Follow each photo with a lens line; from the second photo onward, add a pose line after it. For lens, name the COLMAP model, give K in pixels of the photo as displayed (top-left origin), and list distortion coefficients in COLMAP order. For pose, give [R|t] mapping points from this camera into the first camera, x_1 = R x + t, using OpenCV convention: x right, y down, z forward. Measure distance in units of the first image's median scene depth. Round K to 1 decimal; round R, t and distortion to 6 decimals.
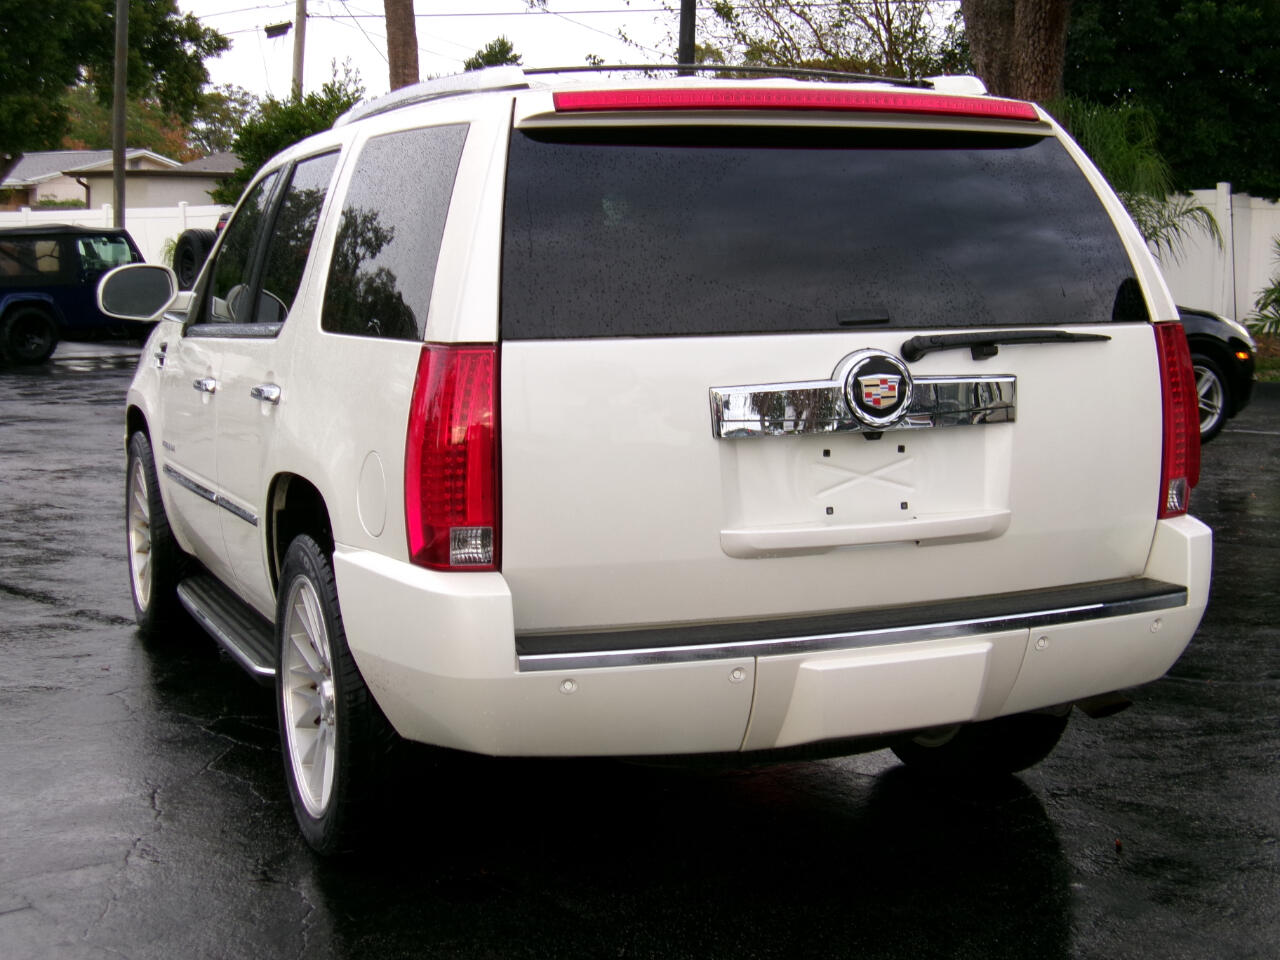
lens RADIAL K [[1968.7, 0, 682.9], [0, 1968.7, 521.6], [0, 0, 1]] dist [-0.118644, 0.000000]
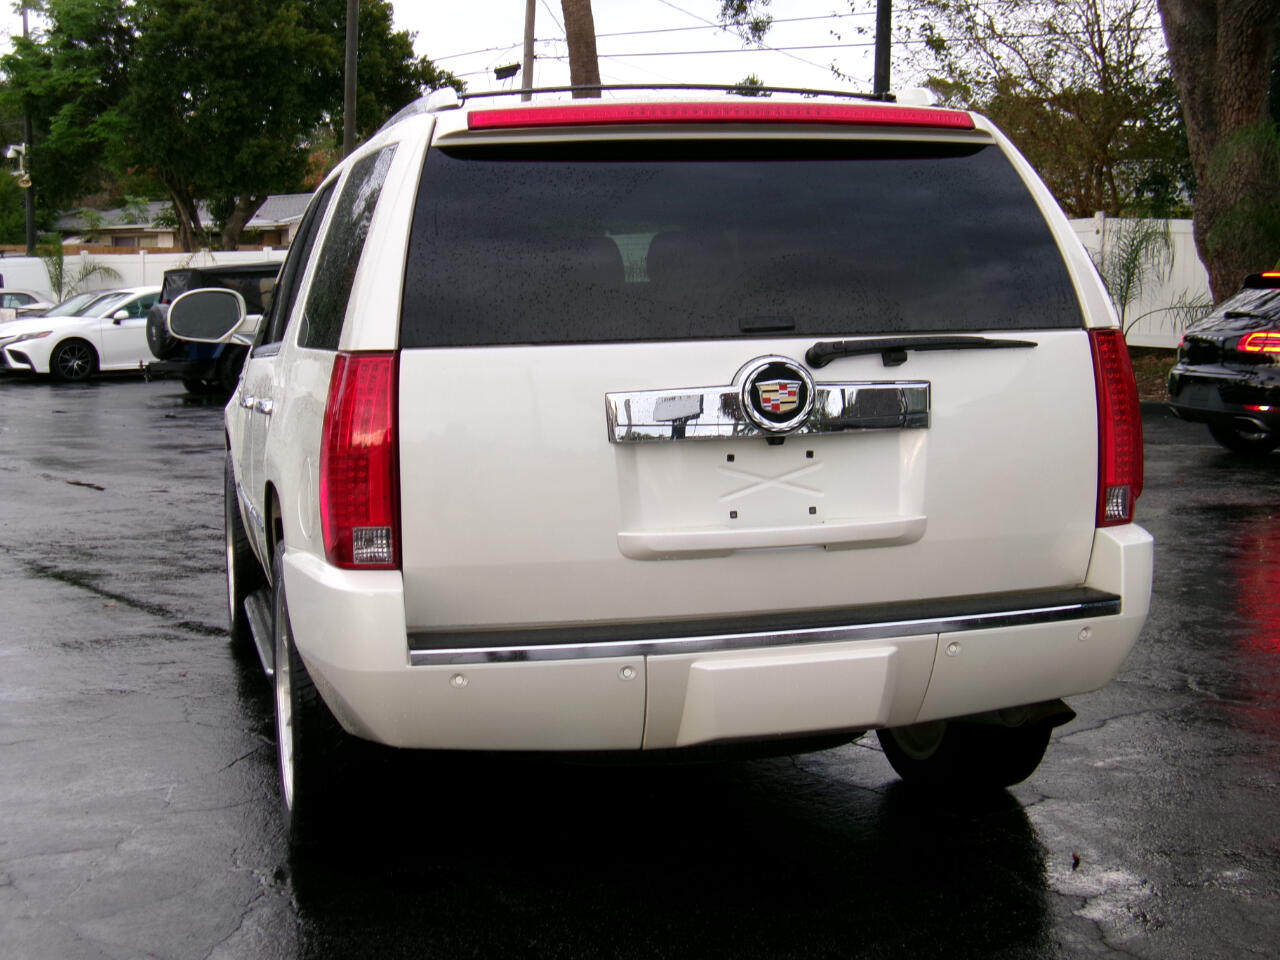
lens RADIAL K [[1968.7, 0, 676.9], [0, 1968.7, 510.9], [0, 0, 1]] dist [-0.118644, 0.000000]
pose [[0.990750, 0.004261, -0.135634, 0.170799], [-0.007536, 0.999692, -0.023640, 0.015647], [0.135491, 0.024444, 0.990477, -0.010729]]
